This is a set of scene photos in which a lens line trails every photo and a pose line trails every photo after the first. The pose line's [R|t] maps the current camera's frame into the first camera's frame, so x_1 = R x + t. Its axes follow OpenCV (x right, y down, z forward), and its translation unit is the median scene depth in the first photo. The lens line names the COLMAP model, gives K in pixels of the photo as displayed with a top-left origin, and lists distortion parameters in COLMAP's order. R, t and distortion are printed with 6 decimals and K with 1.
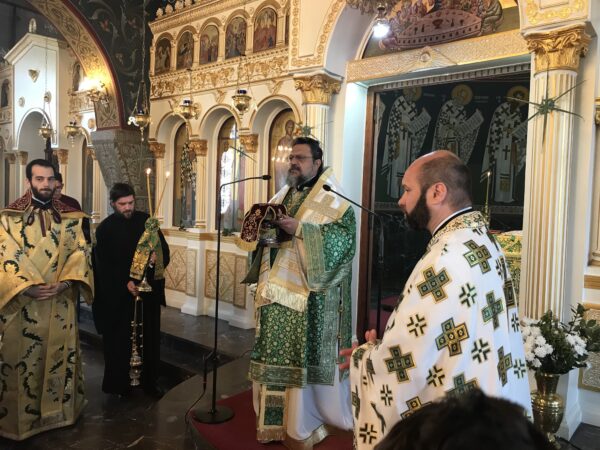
lens RADIAL K [[500.2, 0, 299.4], [0, 500.2, 231.2], [0, 0, 1]] dist [0.010889, 0.000086]
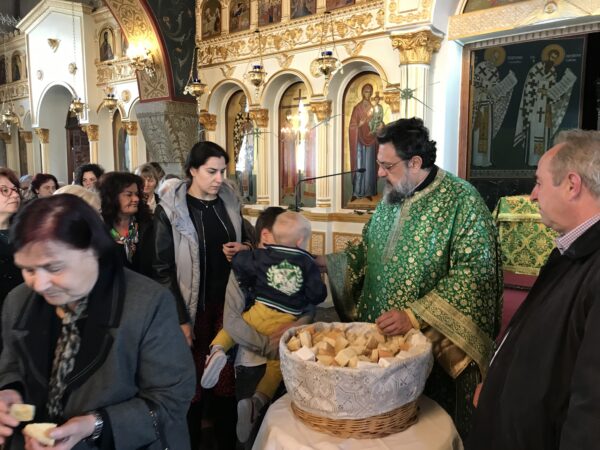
lens RADIAL K [[500.2, 0, 300.9], [0, 500.2, 226.5], [0, 0, 1]] dist [0.010889, 0.000086]
pose [[0.998216, -0.040215, 0.044122, -0.179163], [0.038061, 0.998092, 0.048625, -0.007764], [-0.045993, -0.046859, 0.997842, 0.062081]]
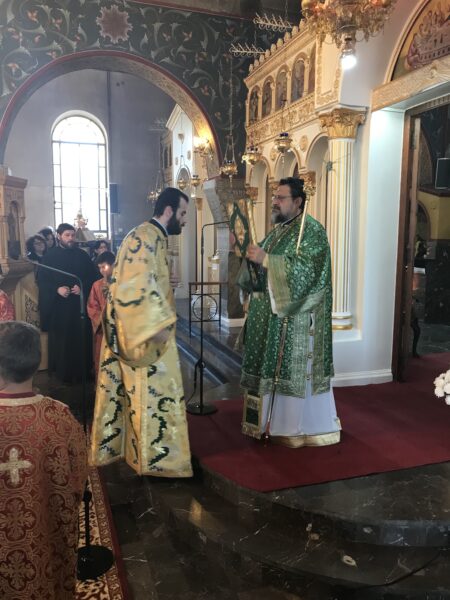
lens RADIAL K [[500.2, 0, 218.8], [0, 500.2, 313.5], [0, 0, 1]] dist [0.010889, 0.000086]
pose [[0.847527, 0.047265, -0.528644, 0.298367], [-0.000163, 0.996050, 0.088794, 0.009723], [0.530753, -0.075169, 0.844187, -0.021372]]
